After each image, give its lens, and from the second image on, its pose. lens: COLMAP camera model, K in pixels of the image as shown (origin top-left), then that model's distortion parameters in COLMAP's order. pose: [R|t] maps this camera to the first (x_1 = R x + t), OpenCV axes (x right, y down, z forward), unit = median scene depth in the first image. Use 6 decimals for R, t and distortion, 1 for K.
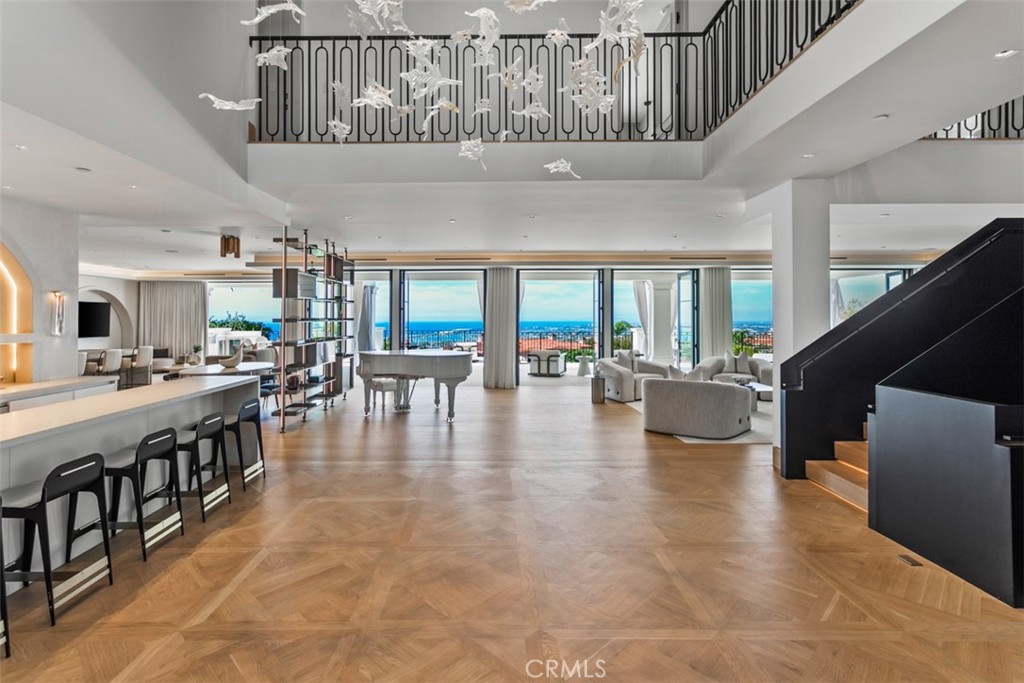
lens RADIAL K [[538.5, 0, 511.6], [0, 538.5, 314.9], [0, 0, 1]] dist [0.000953, 0.001832]
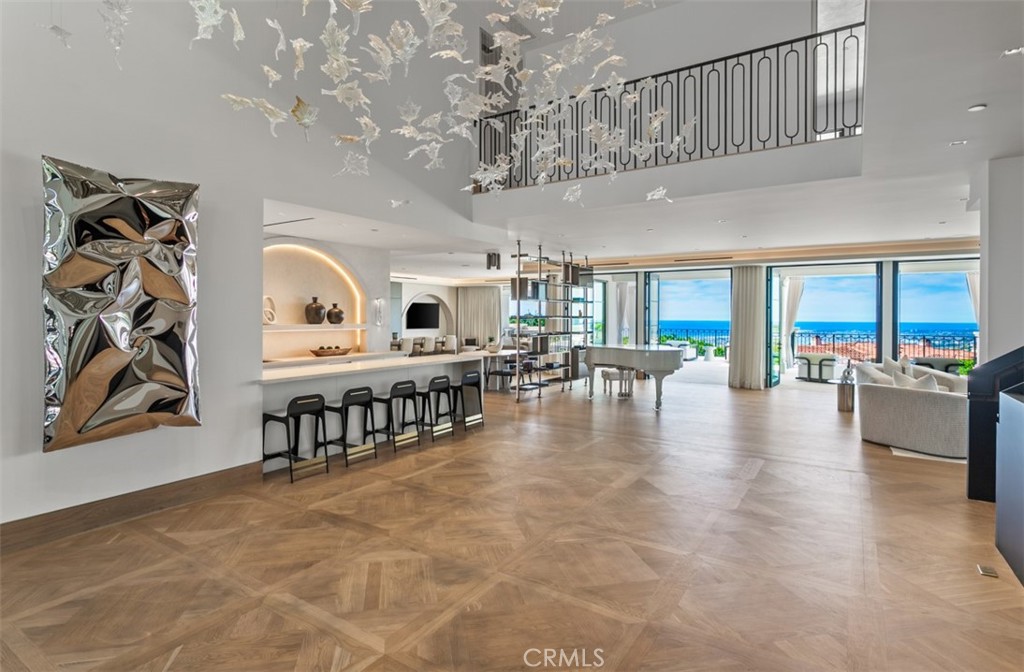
lens RADIAL K [[563.4, 0, 512.0], [0, 563.4, 336.0], [0, 0, 1]] dist [-0.018138, 0.000915]
pose [[0.838845, 0.026331, -0.543734, 0.255141], [-0.004062, 0.999104, 0.042116, -0.001993], [0.544356, -0.033121, 0.838200, -0.130897]]
